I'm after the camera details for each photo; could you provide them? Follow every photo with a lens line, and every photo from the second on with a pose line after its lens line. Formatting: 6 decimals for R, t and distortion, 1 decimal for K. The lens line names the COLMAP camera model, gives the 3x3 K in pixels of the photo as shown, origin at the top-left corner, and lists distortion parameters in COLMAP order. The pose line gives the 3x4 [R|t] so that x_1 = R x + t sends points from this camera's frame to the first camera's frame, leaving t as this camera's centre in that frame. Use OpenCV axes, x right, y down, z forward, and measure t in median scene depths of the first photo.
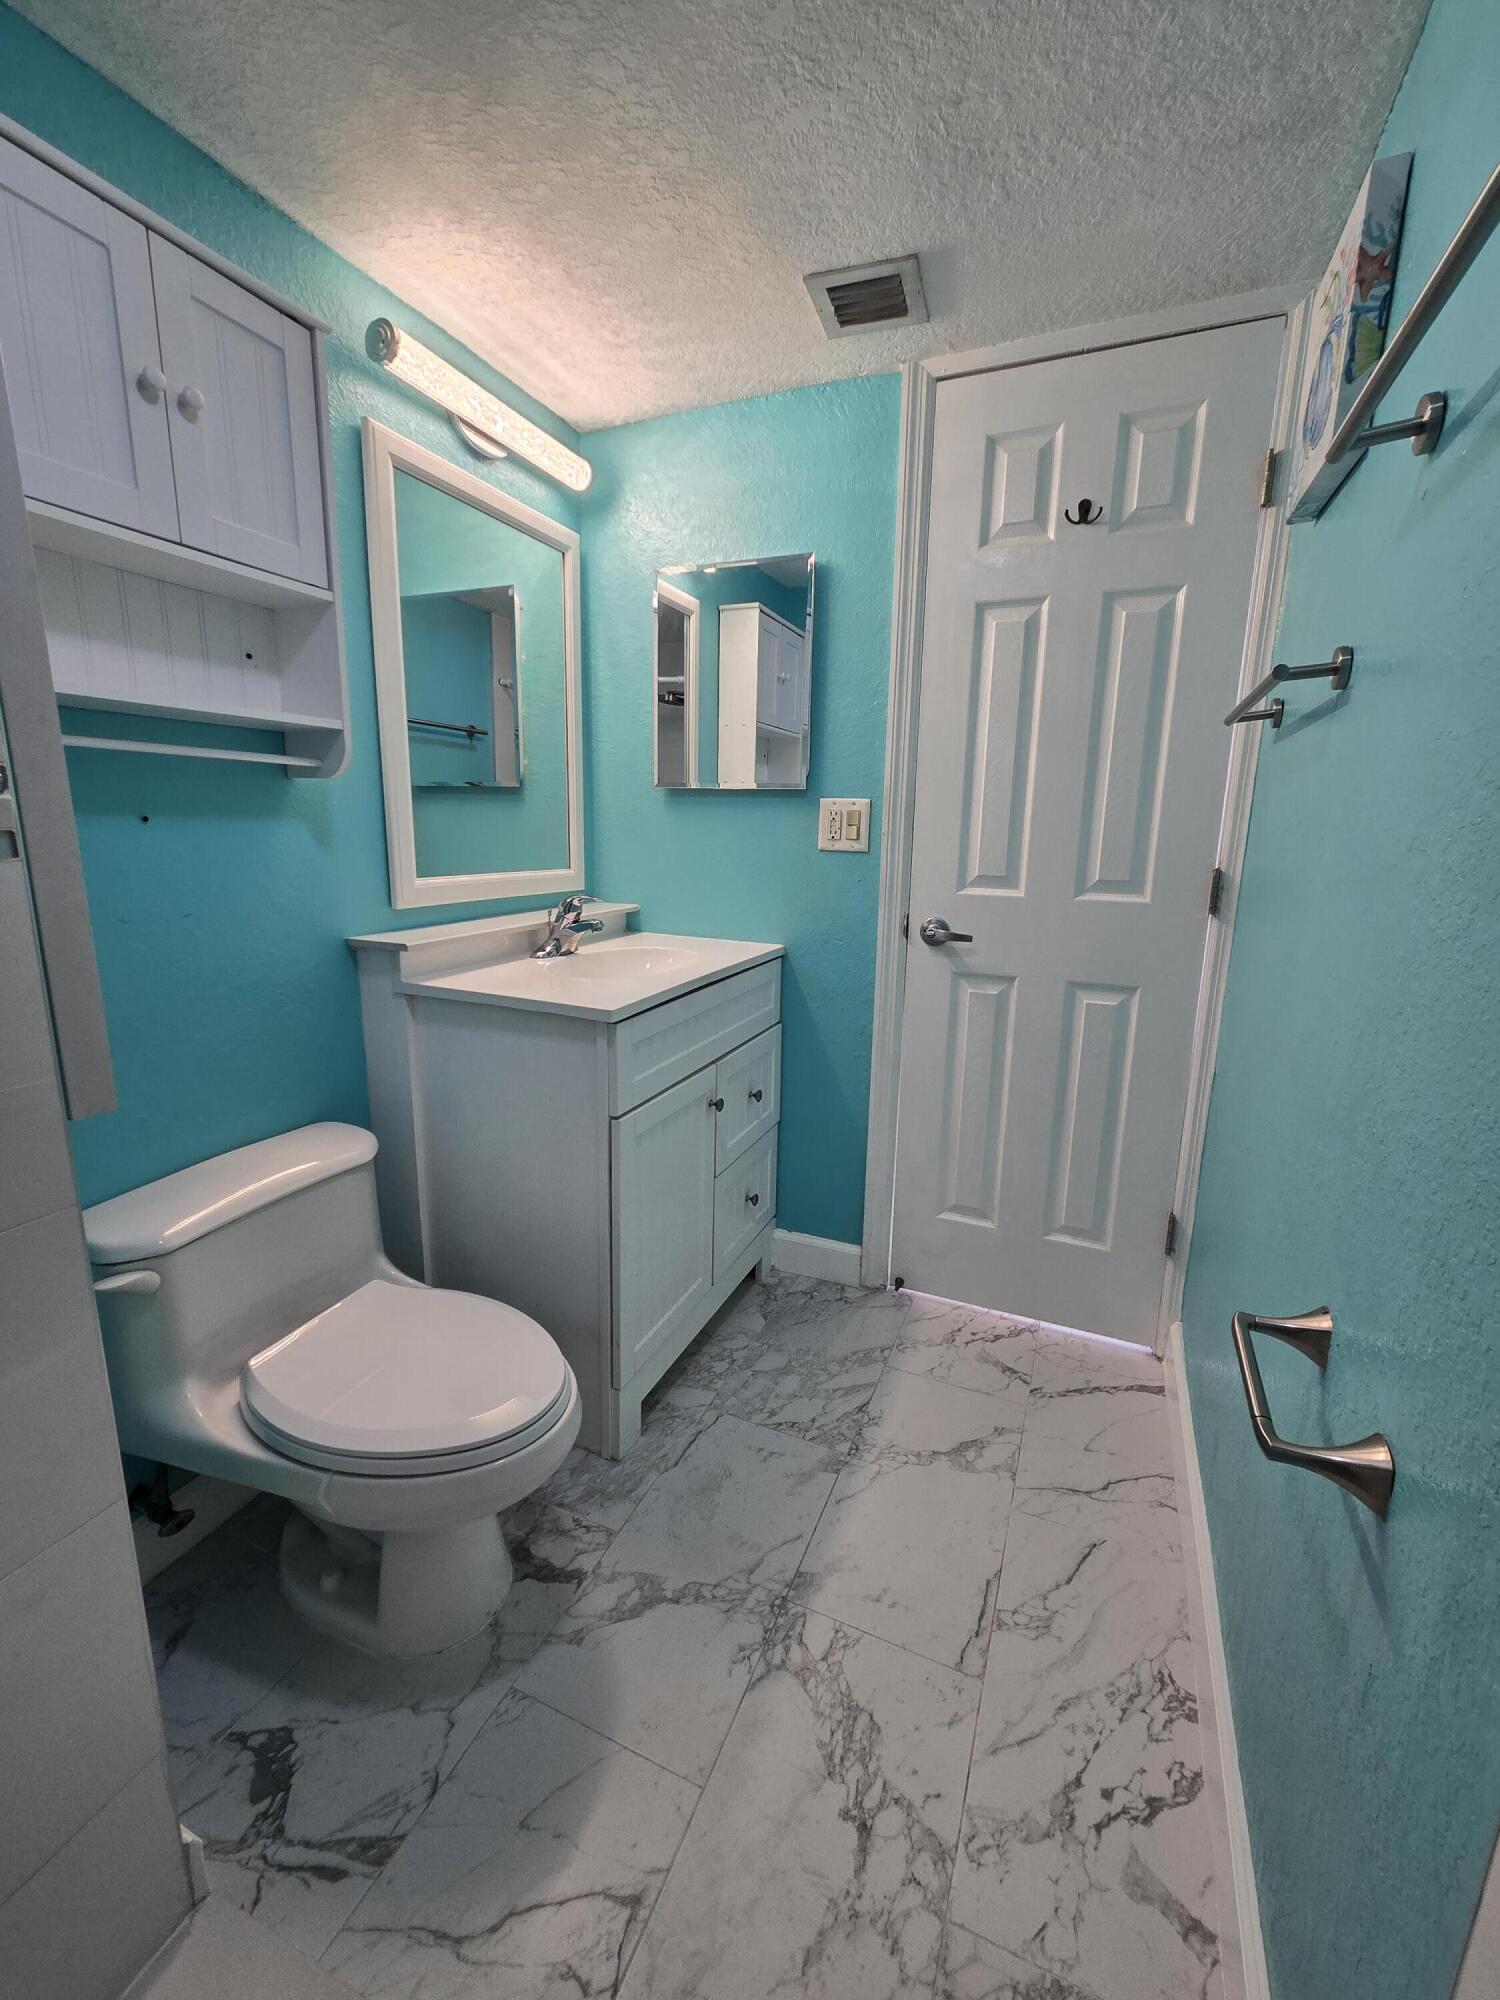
lens RADIAL K [[822.1, 0, 753.2], [0, 822.1, 993.7], [0, 0, 1]] dist [0.002000, -0.000602]
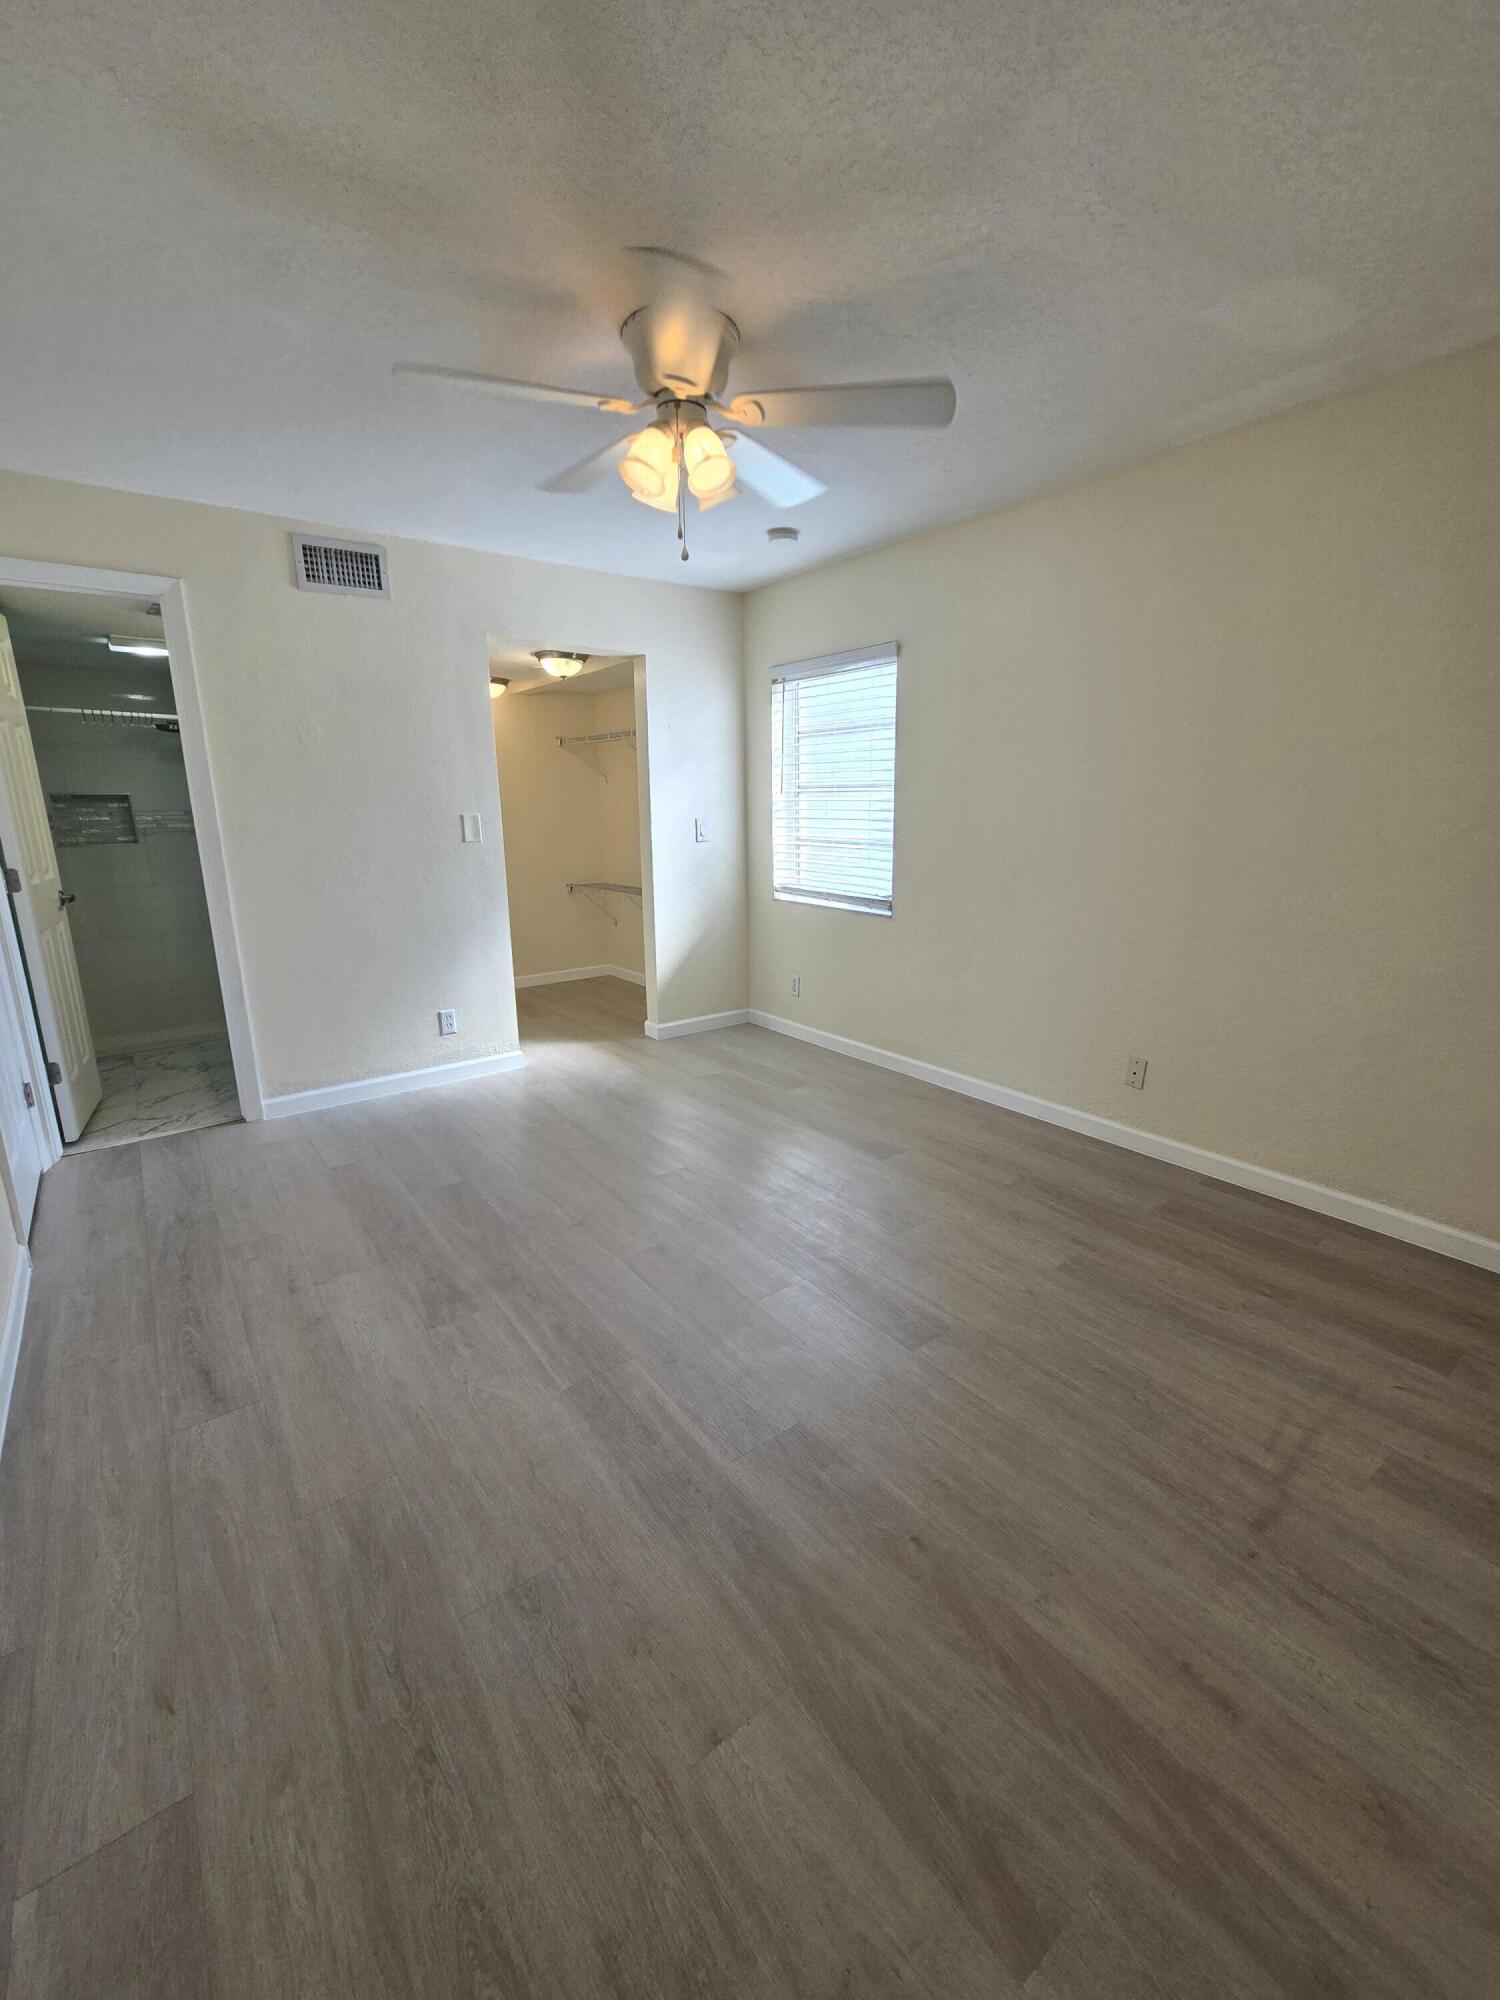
lens RADIAL K [[822.1, 0, 753.2], [0, 822.1, 993.7], [0, 0, 1]] dist [0.002000, -0.000602]
pose [[-0.494314, 0.185170, -0.849332, 1.742790], [-0.174219, 0.936122, 0.305488, -0.958338], [0.851646, 0.298977, -0.430478, 4.281978]]
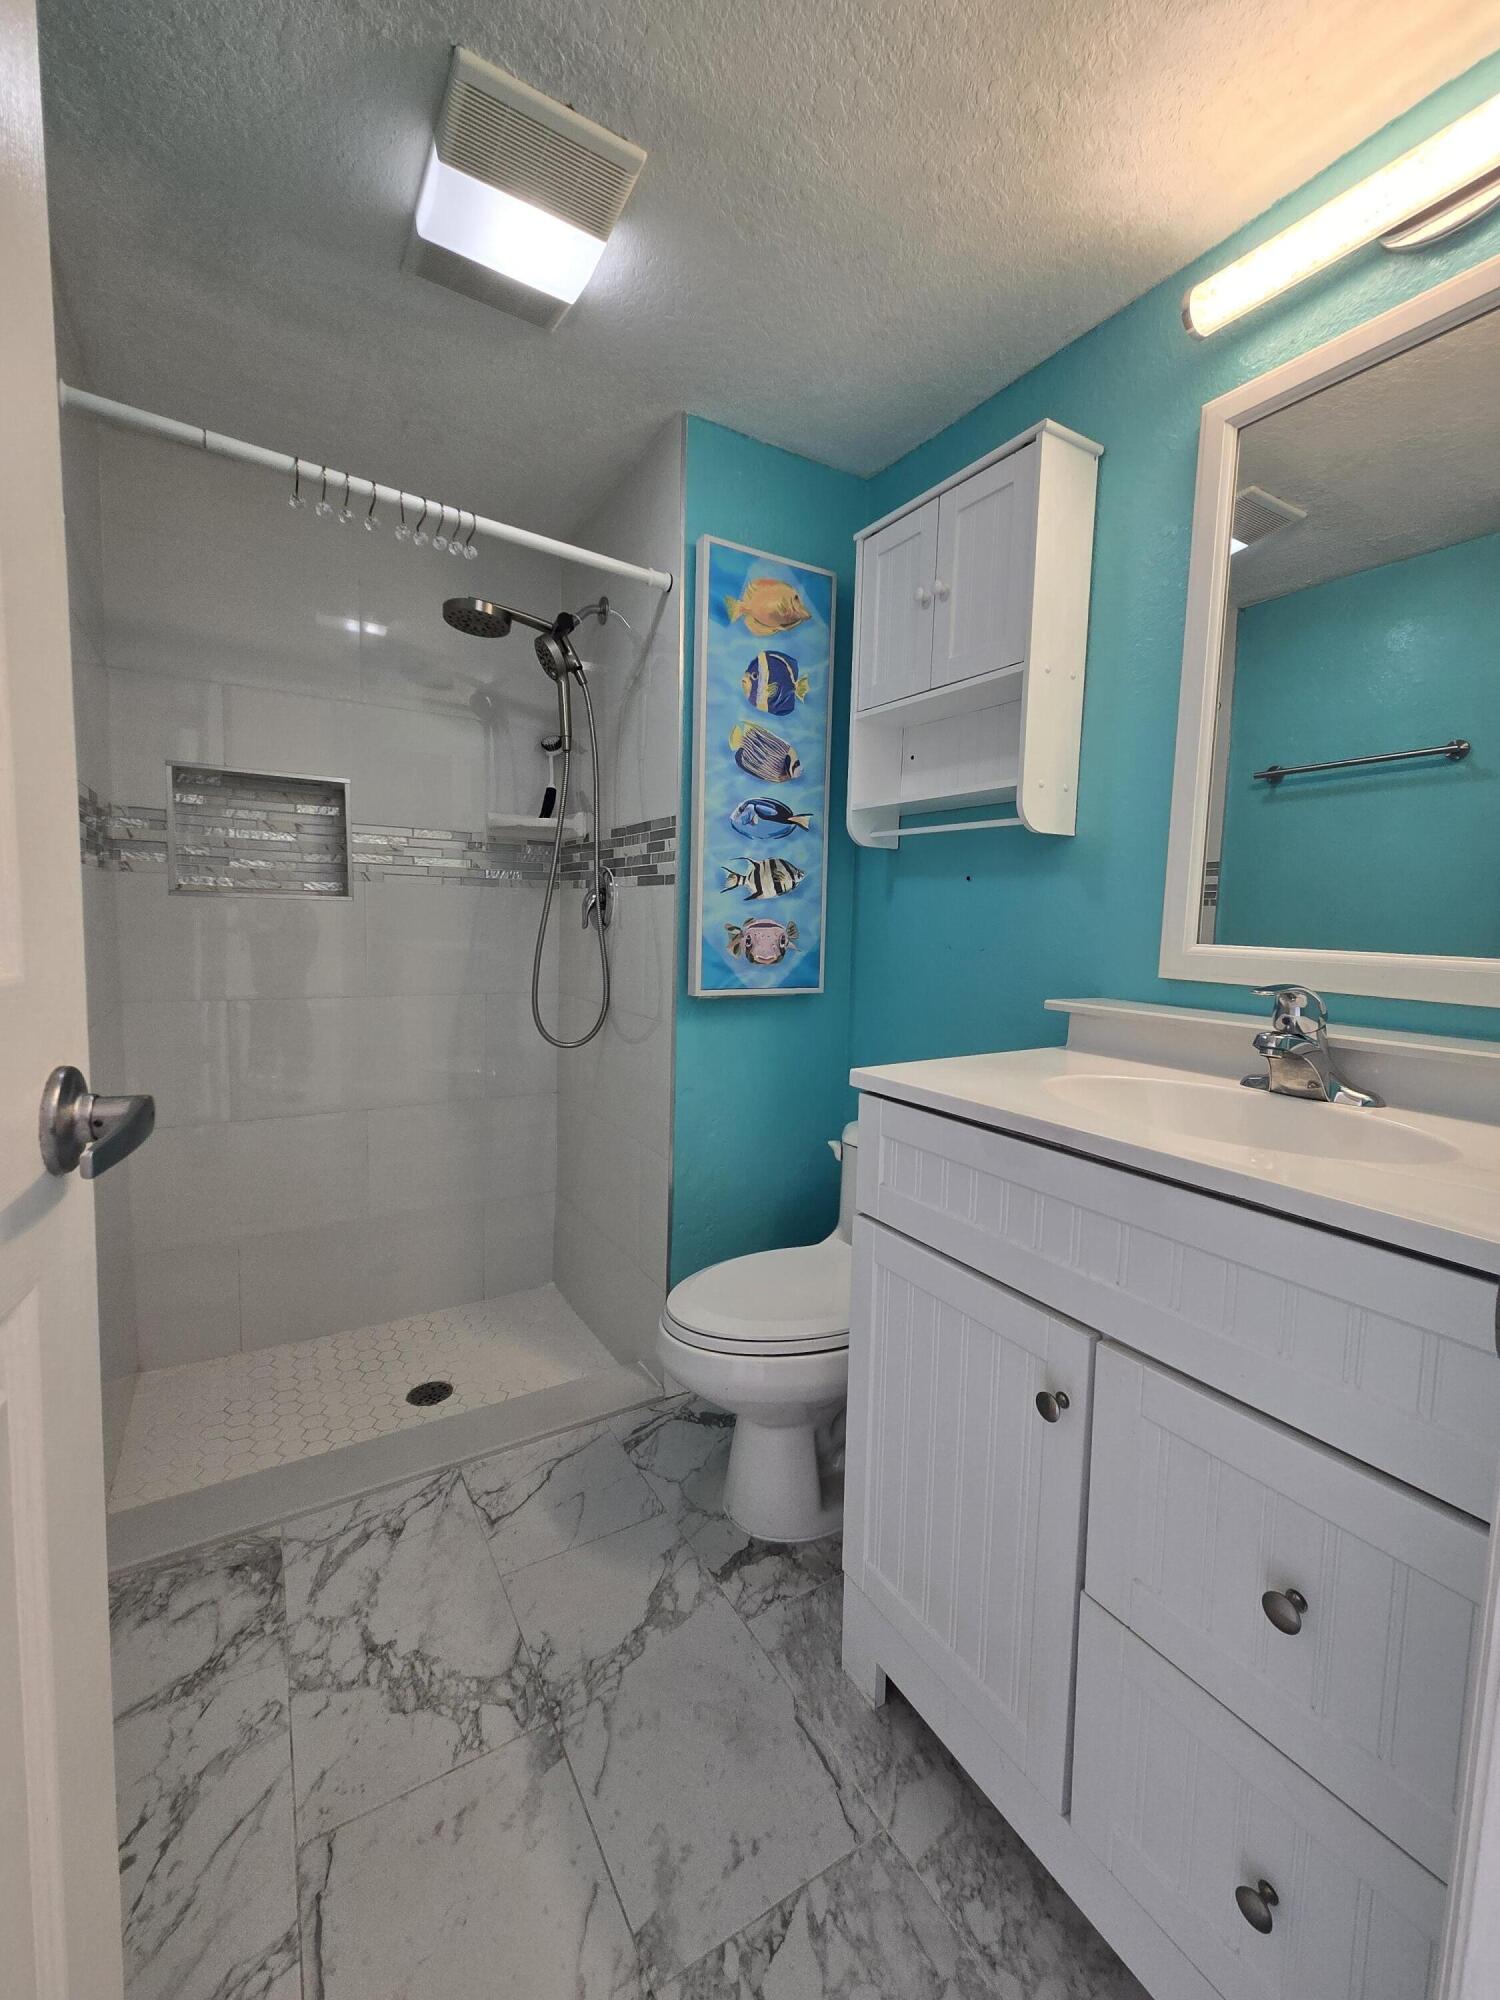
lens RADIAL K [[822.1, 0, 753.2], [0, 822.1, 993.7], [0, 0, 1]] dist [0.002000, -0.000602]
pose [[-0.578050, 0.036607, -0.815180, 0.598844], [-0.205763, 0.960172, 0.189026, -0.201794], [0.789633, 0.277000, -0.547495, 1.444389]]
